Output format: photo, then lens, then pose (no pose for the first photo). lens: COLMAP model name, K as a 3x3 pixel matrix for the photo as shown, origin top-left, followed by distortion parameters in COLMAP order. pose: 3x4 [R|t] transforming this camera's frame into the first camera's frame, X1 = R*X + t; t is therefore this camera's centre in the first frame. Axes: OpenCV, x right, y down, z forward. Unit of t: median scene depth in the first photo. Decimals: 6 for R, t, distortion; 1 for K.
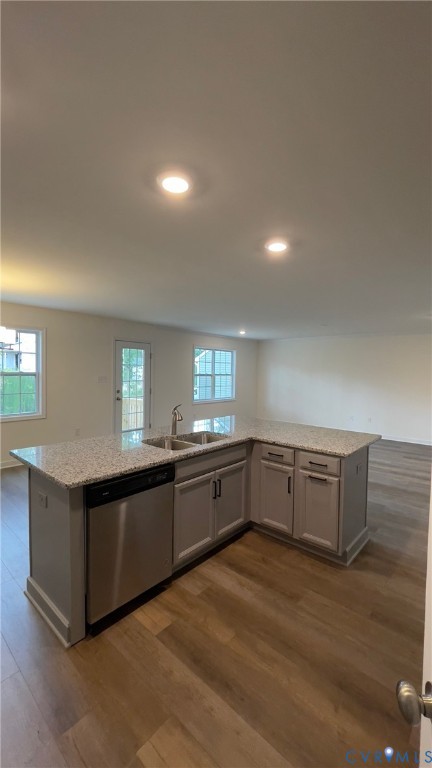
lens RADIAL K [[315.6, 0, 216.0], [0, 315.6, 384.0], [0, 0, 1]] dist [-0.019374, 0.010601]
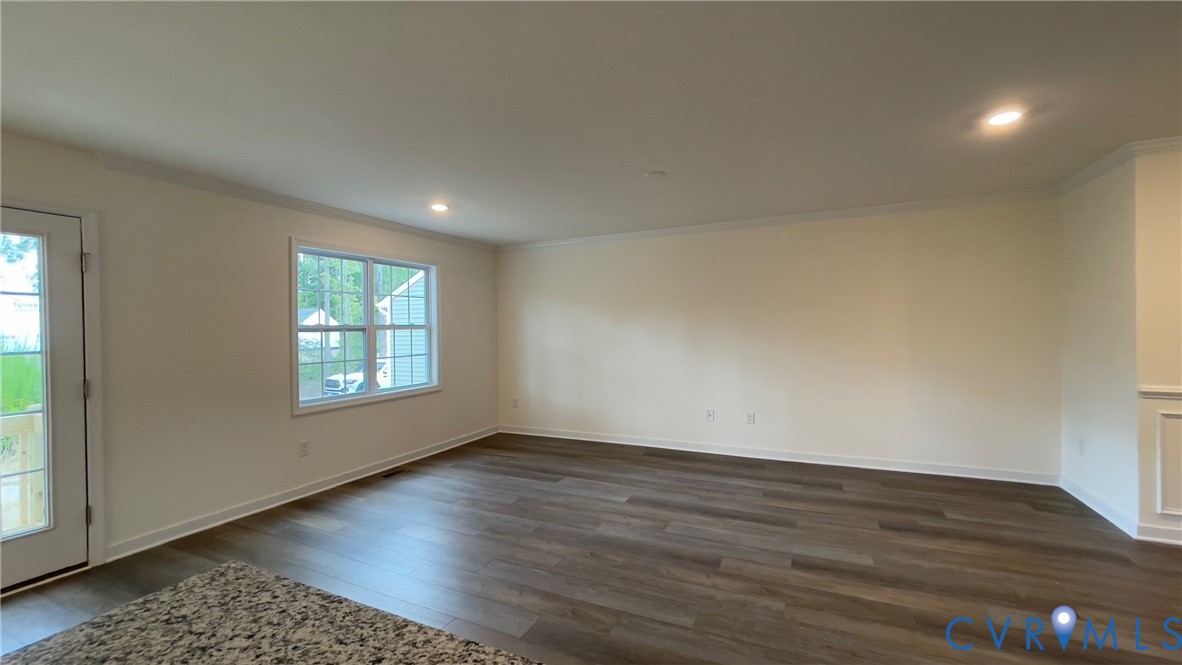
lens RADIAL K [[485.8, 0, 591.0], [0, 485.8, 332.5], [0, 0, 1]] dist [-0.019374, 0.010601]
pose [[0.957419, -0.032088, 0.286913, 0.072952], [0.039198, 0.999049, -0.019070, -0.001790], [-0.286029, 0.029505, 0.957767, 0.358907]]
